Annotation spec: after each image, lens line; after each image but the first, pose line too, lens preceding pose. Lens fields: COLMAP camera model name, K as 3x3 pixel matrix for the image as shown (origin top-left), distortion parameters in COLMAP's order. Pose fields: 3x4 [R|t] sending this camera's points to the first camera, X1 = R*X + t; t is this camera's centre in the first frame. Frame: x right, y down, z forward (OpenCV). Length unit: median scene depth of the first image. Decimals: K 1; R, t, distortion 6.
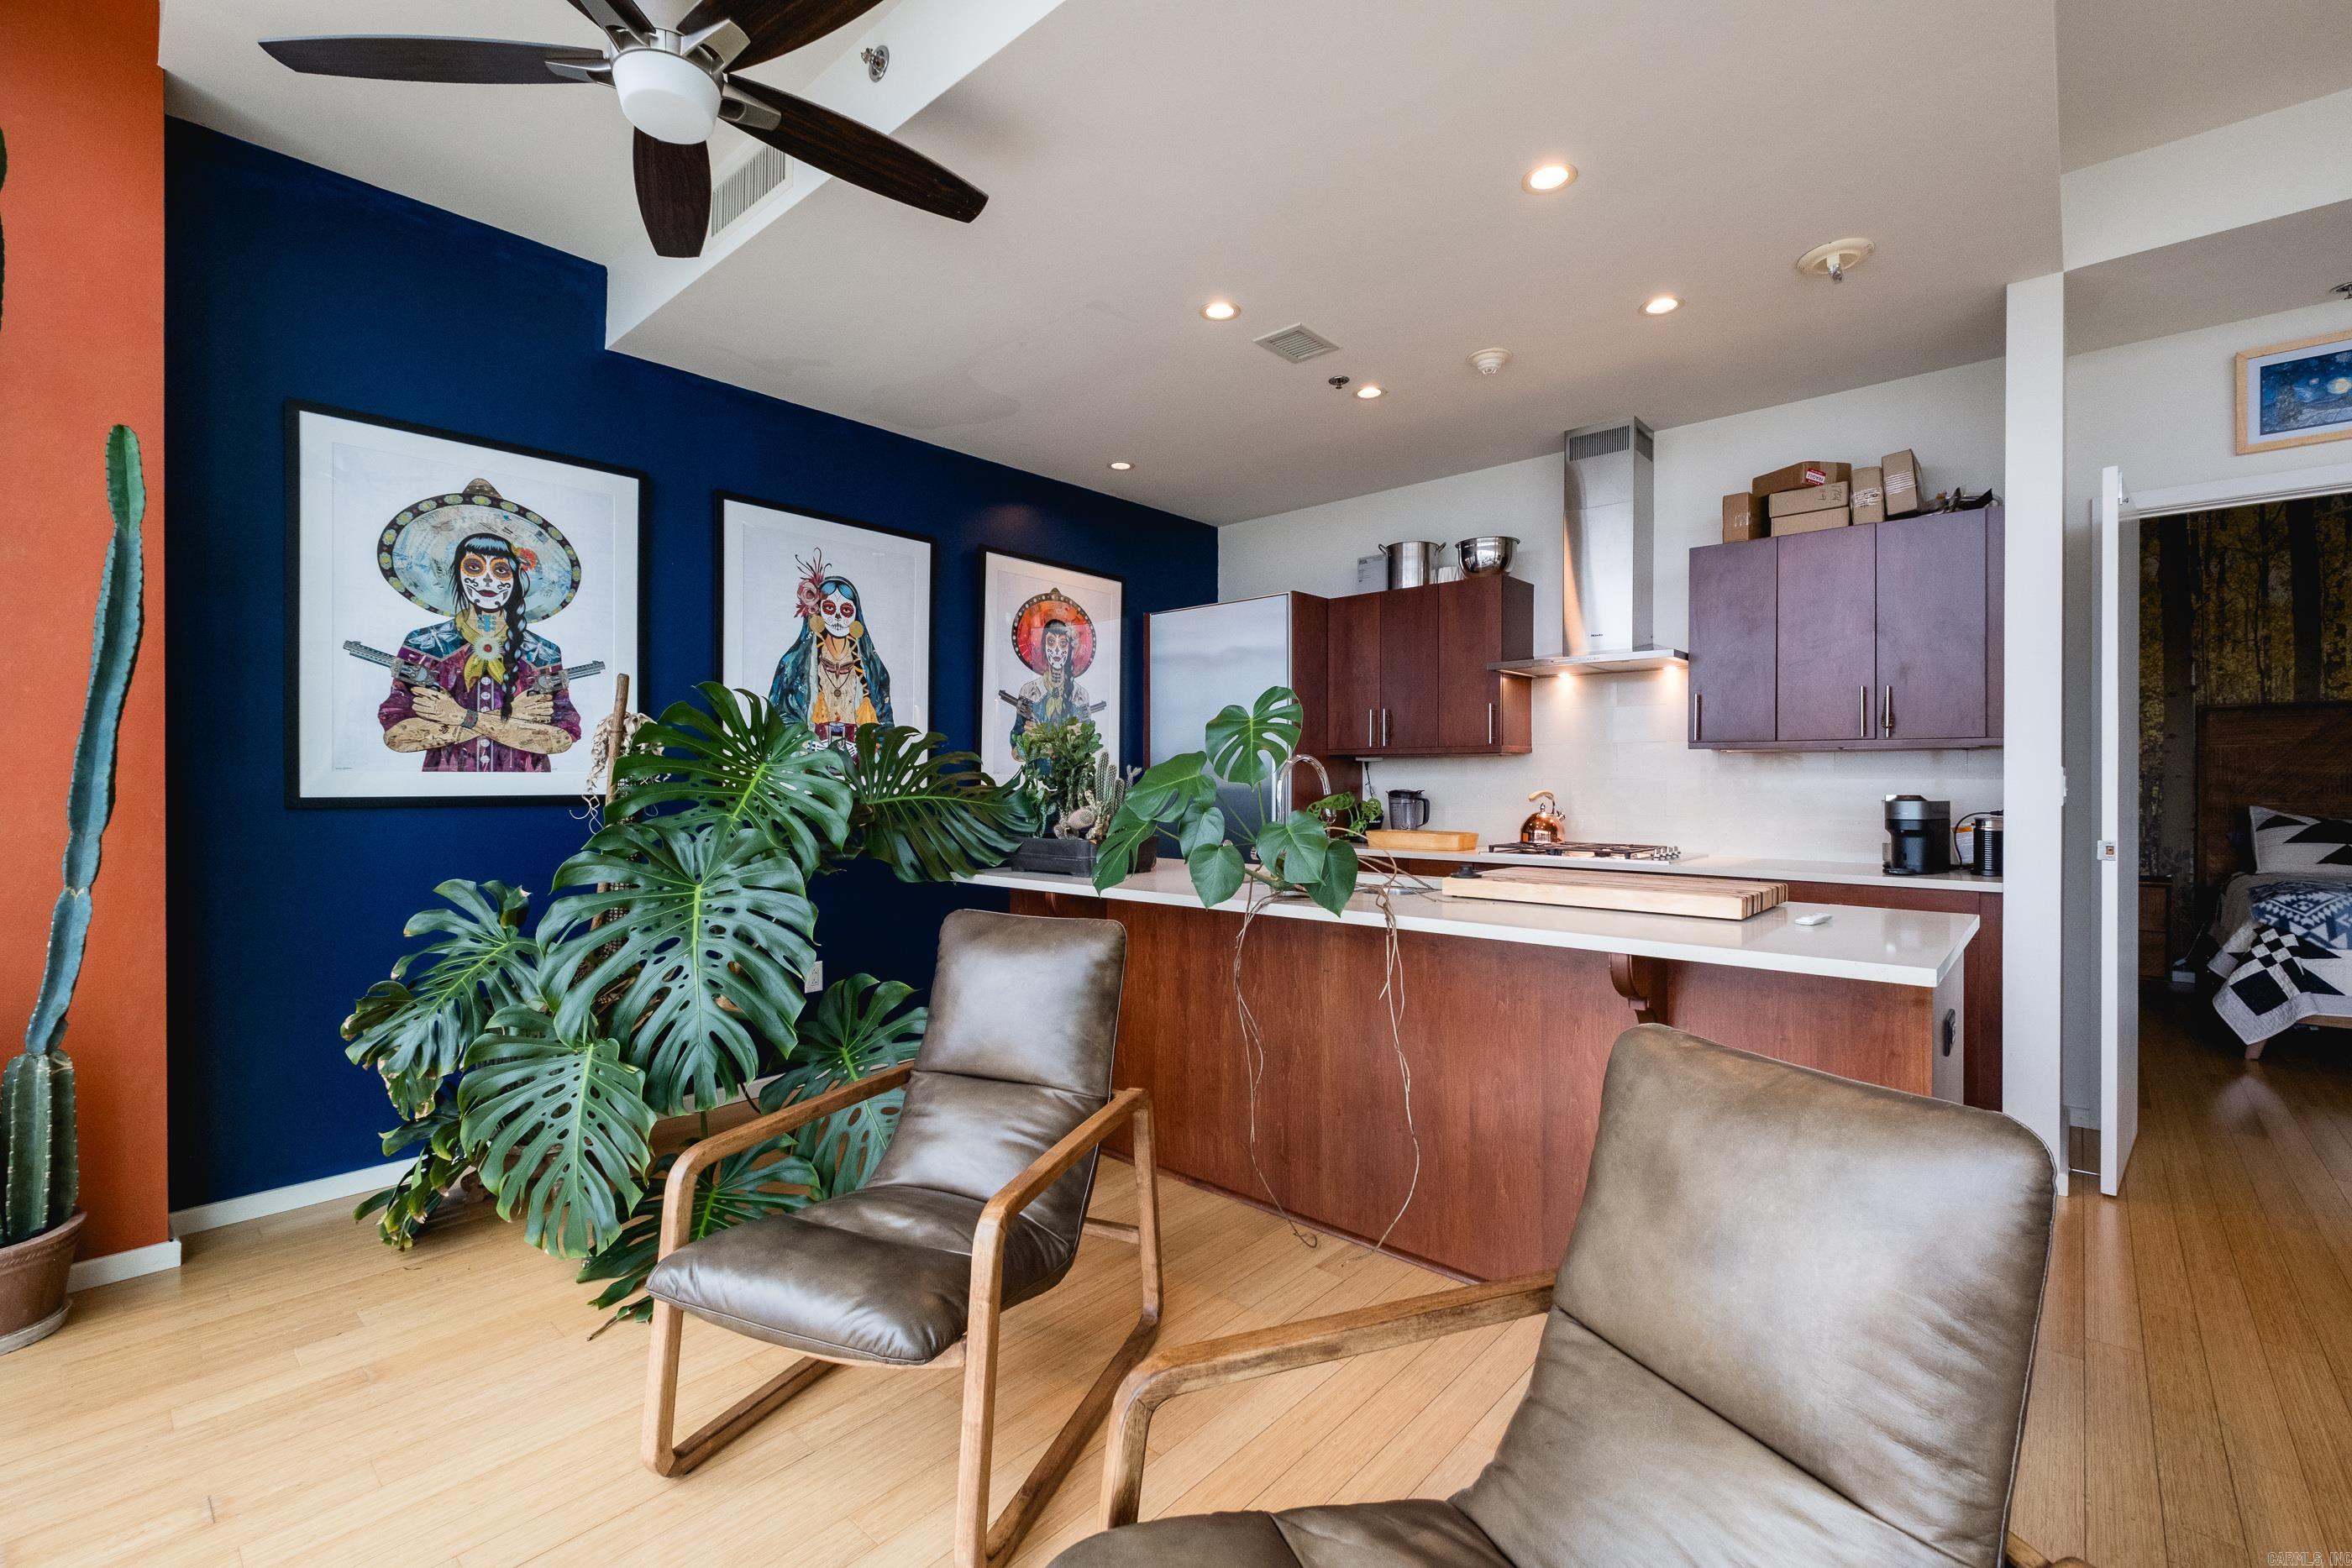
lens RADIAL K [[1018.3, 0, 1186.6], [0, 1018.3, 778.1], [0, 0, 1]] dist [0.004347, -0.003651]
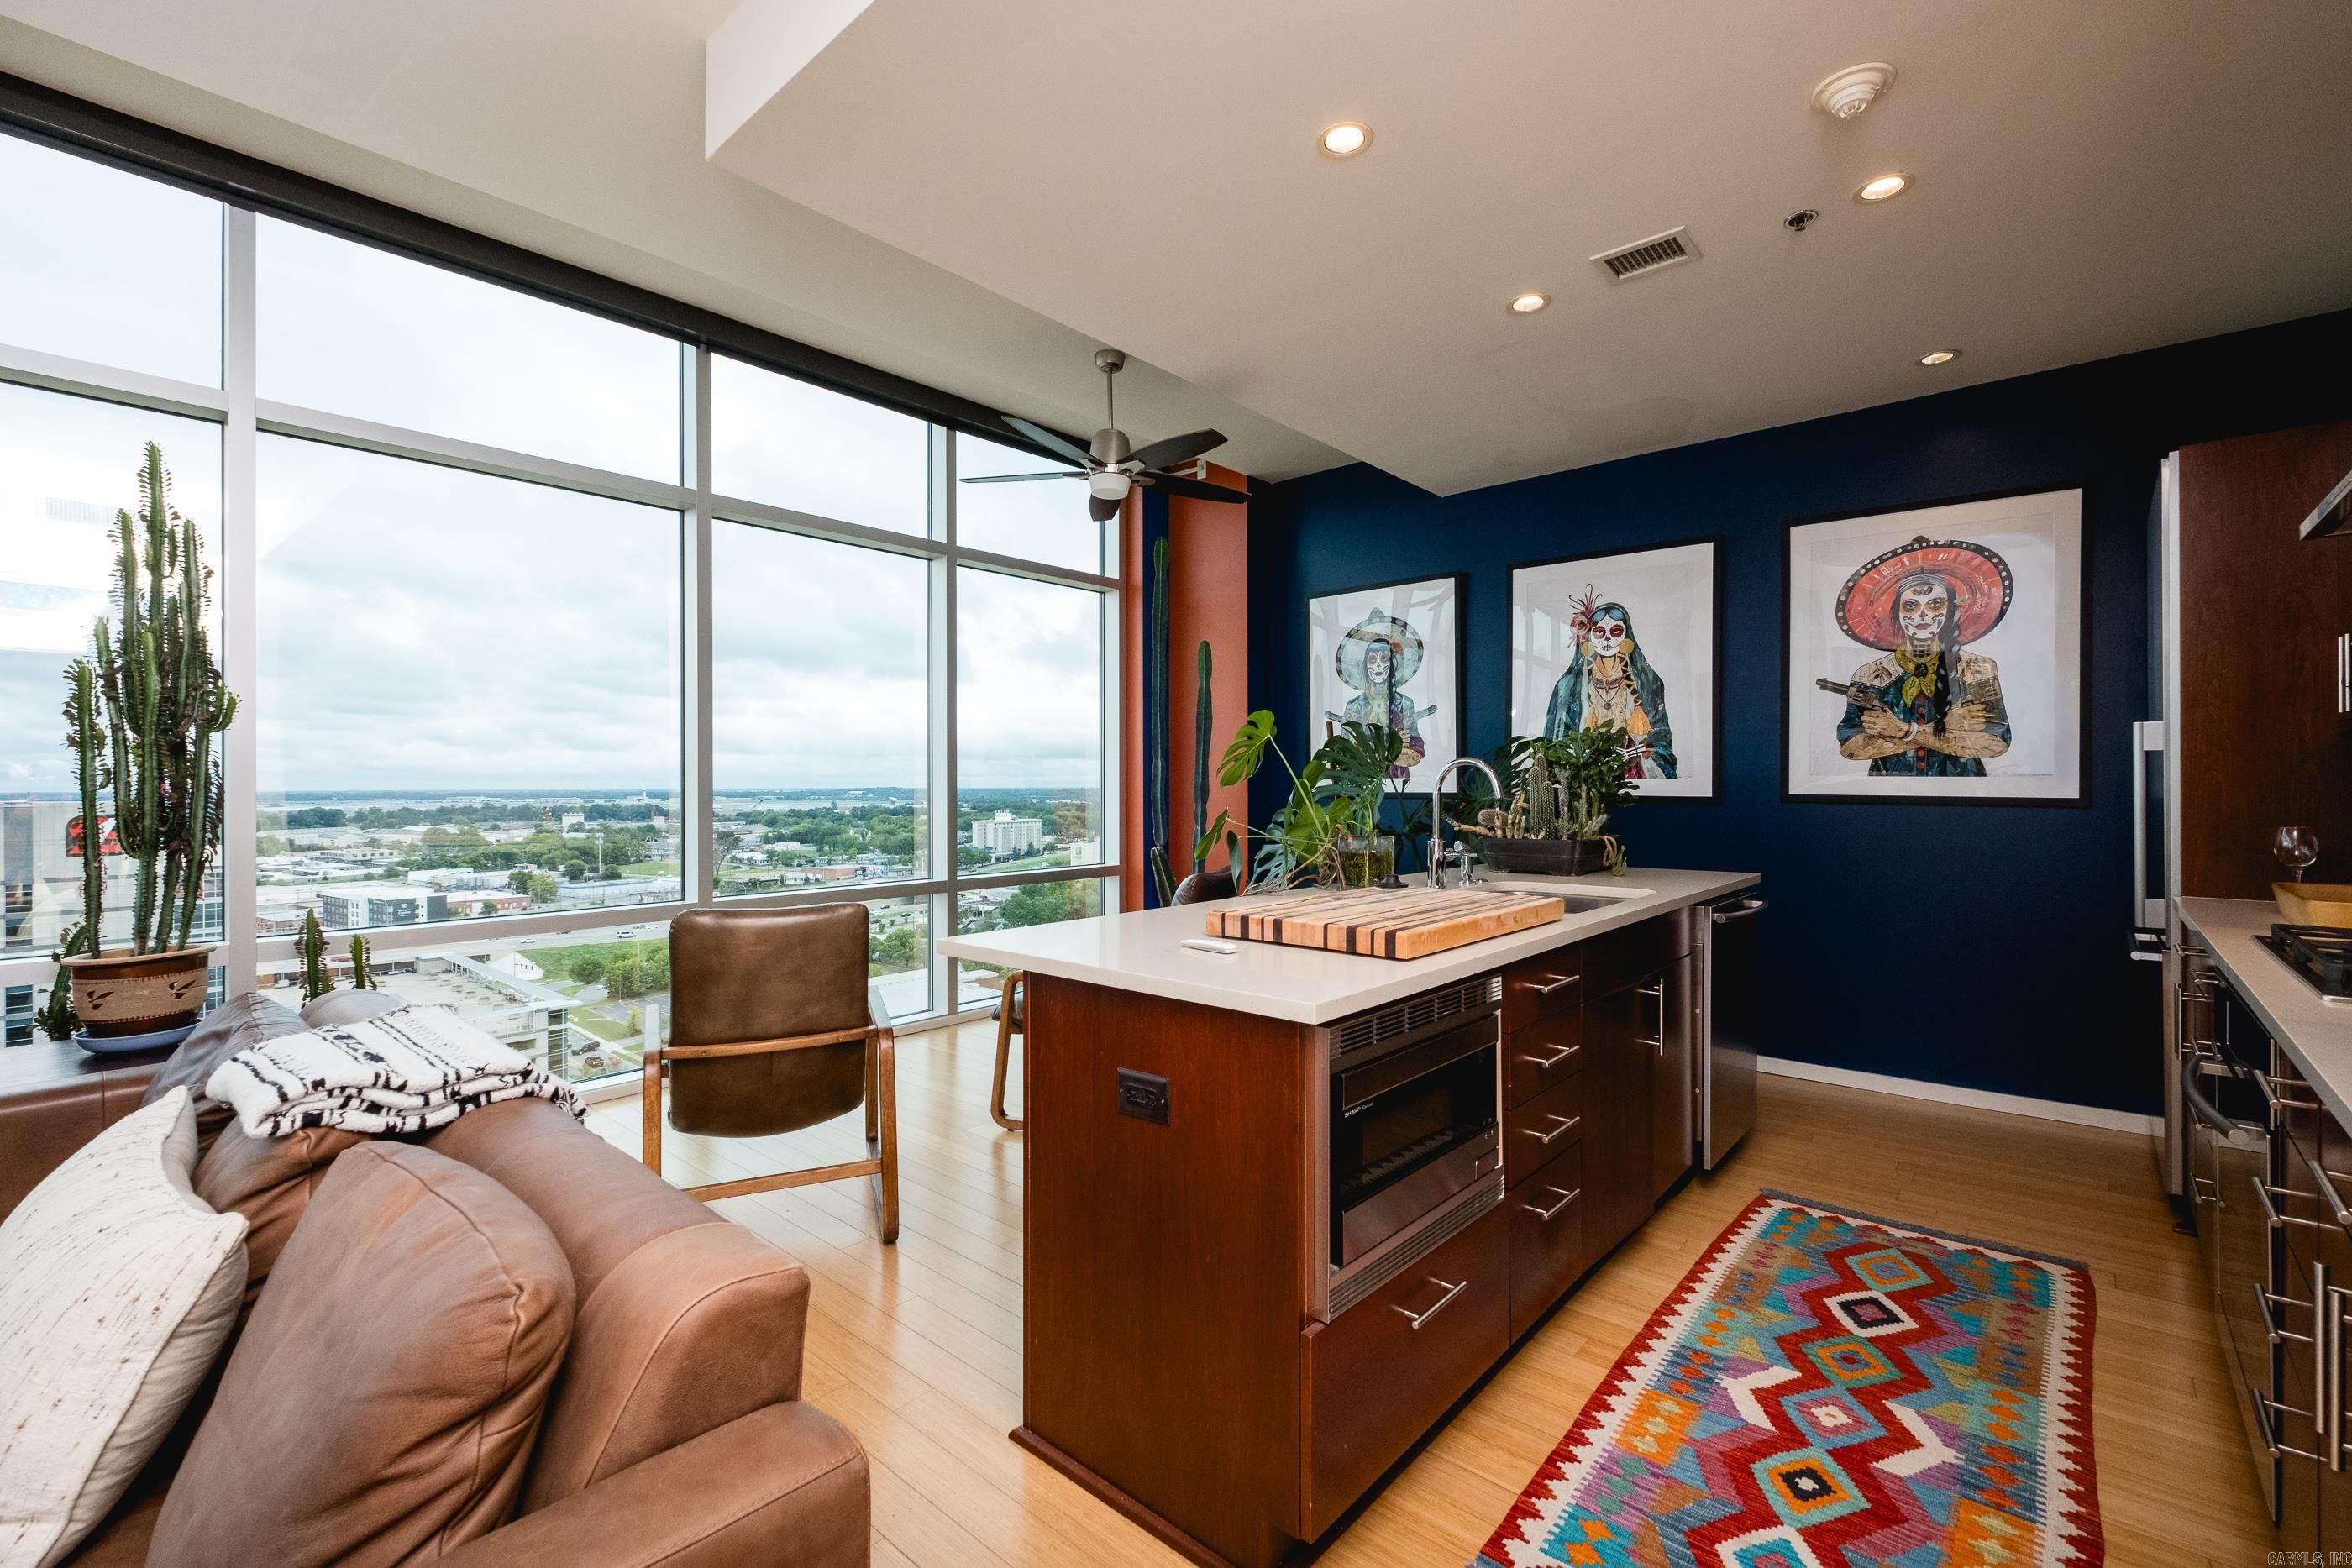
lens RADIAL K [[1018.3, 0, 1182.1], [0, 1018.3, 776.8], [0, 0, 1]] dist [0.004347, -0.003651]
pose [[0.006938, -0.006107, -0.999957, 0.933854], [0.005355, 0.999967, -0.006070, -0.000976], [0.999962, -0.005313, 0.006971, 0.616865]]
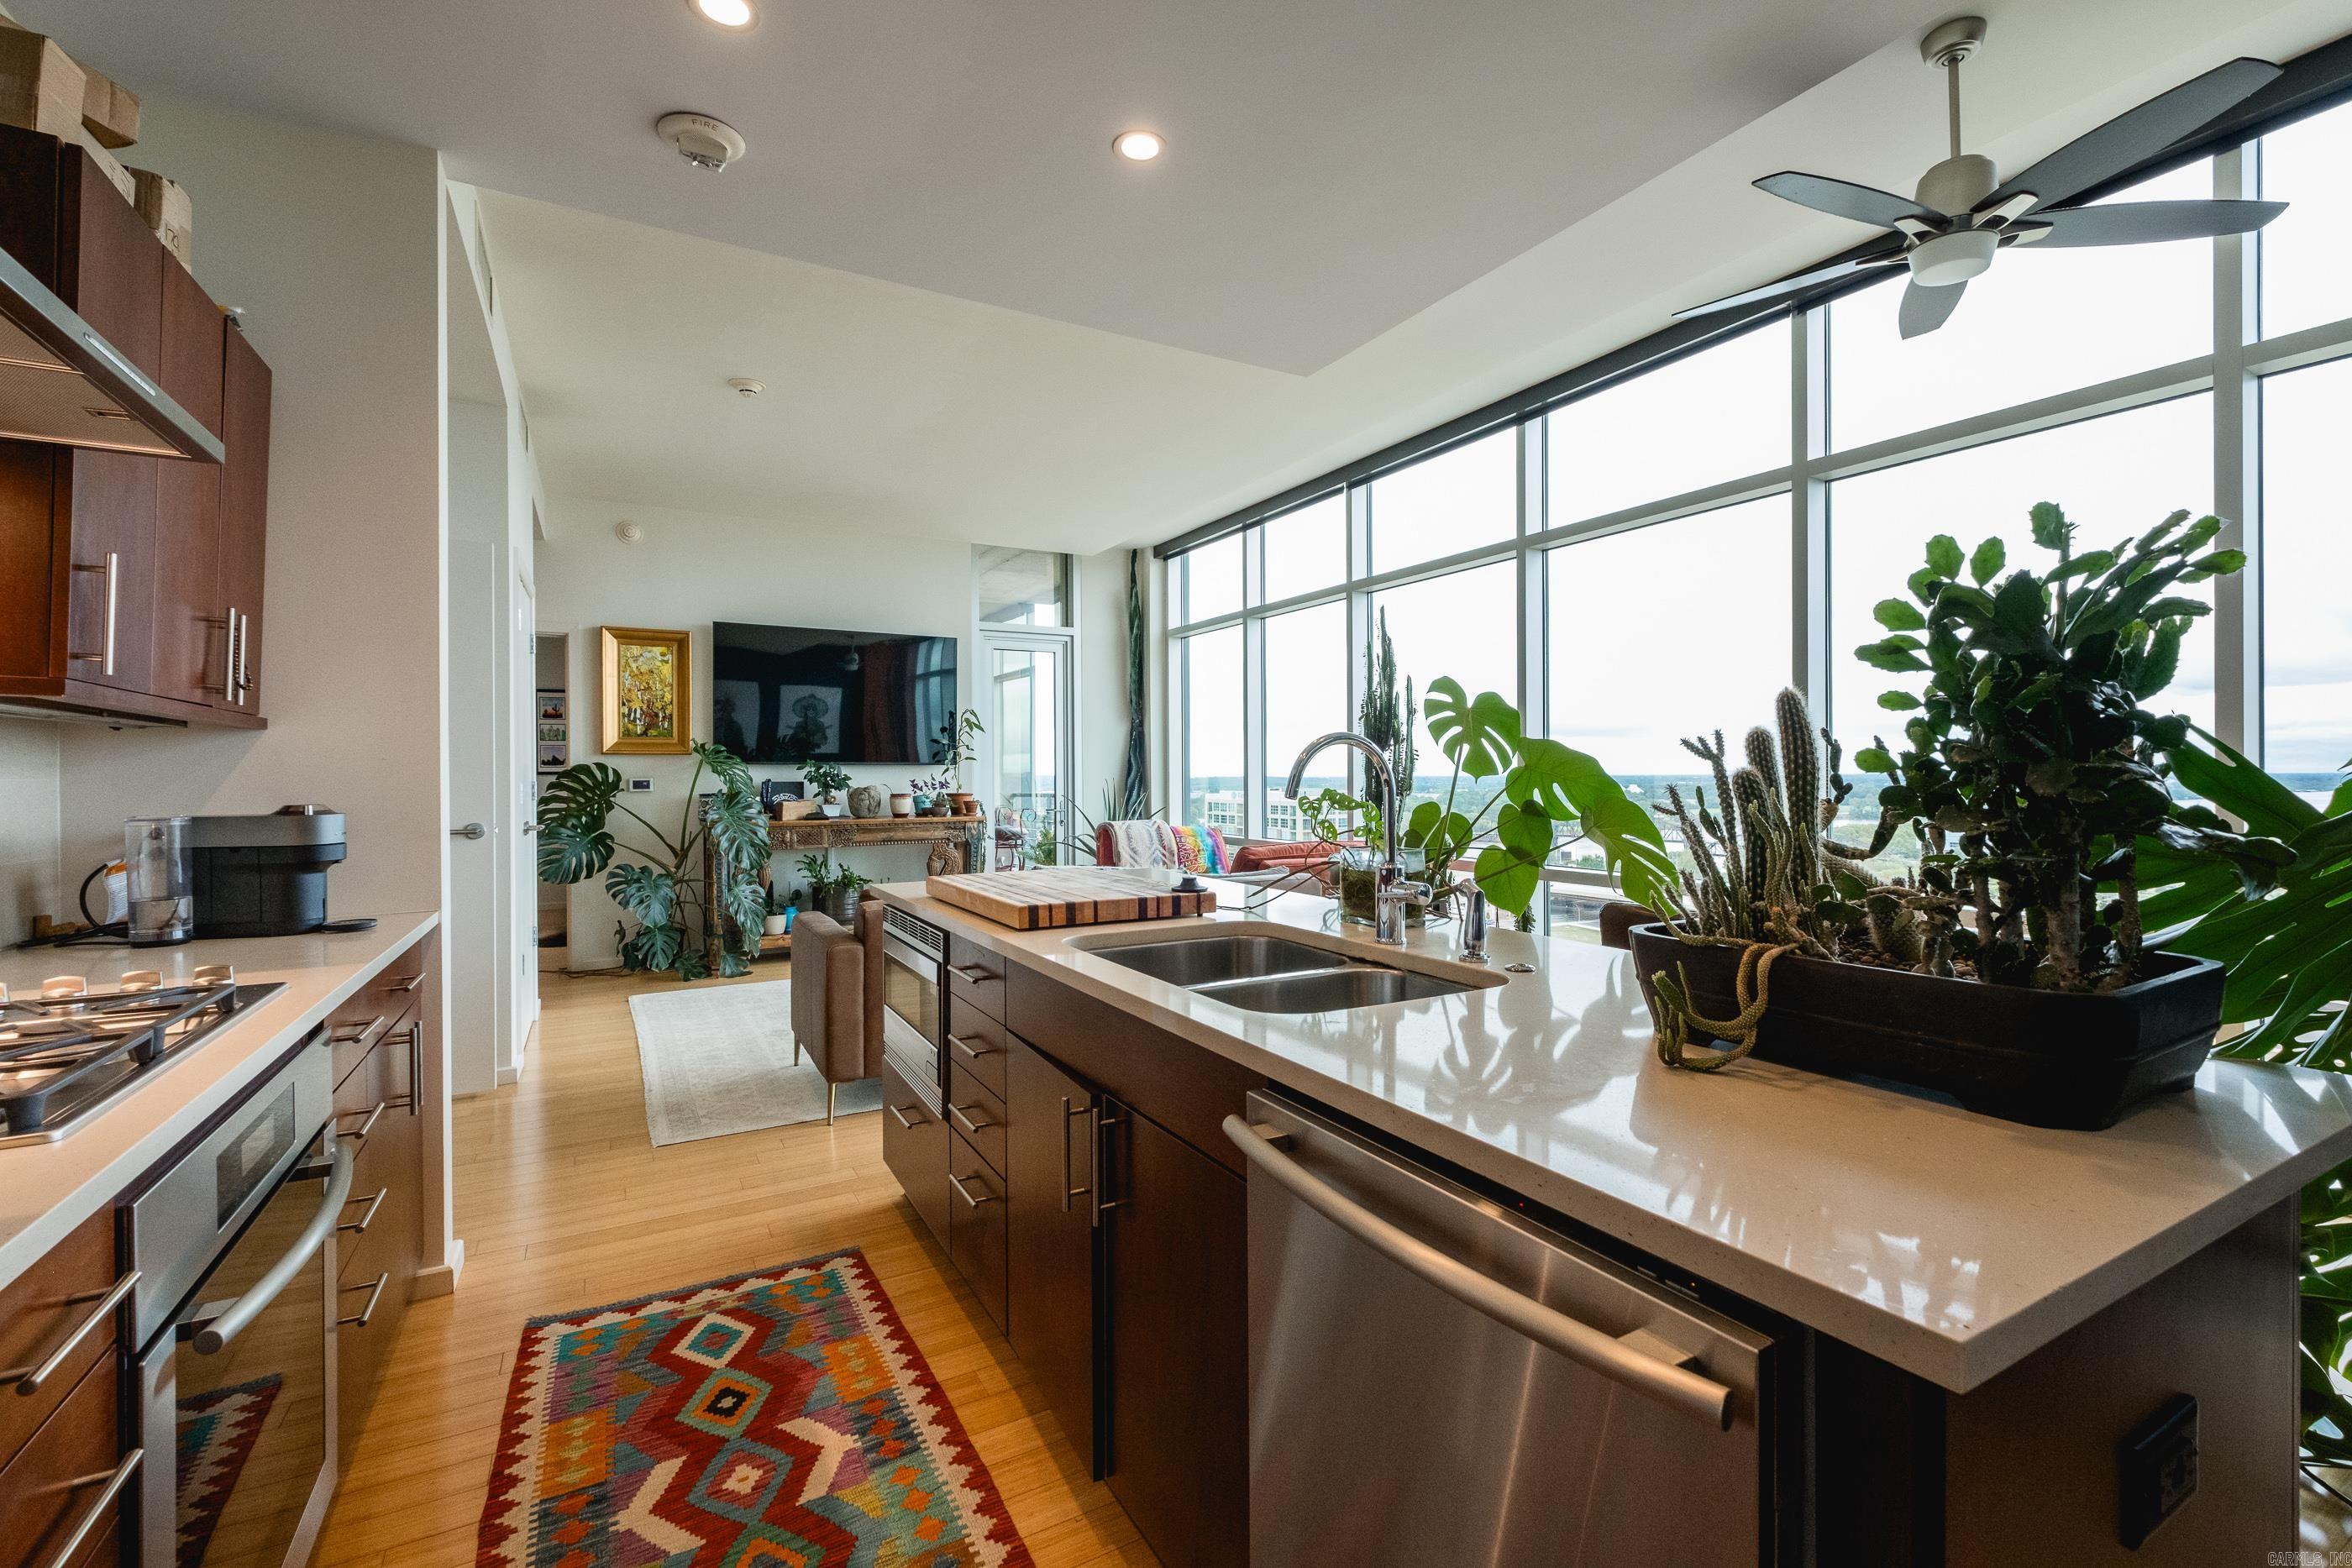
lens RADIAL K [[1018.3, 0, 1184.1], [0, 1018.3, 776.2], [0, 0, 1]] dist [0.004347, -0.003651]
pose [[-0.945850, 0.005306, 0.324562, 0.004011], [0.005667, 0.999984, 0.000168, 0.000850], [-0.324556, 0.001998, -0.945864, 1.379985]]
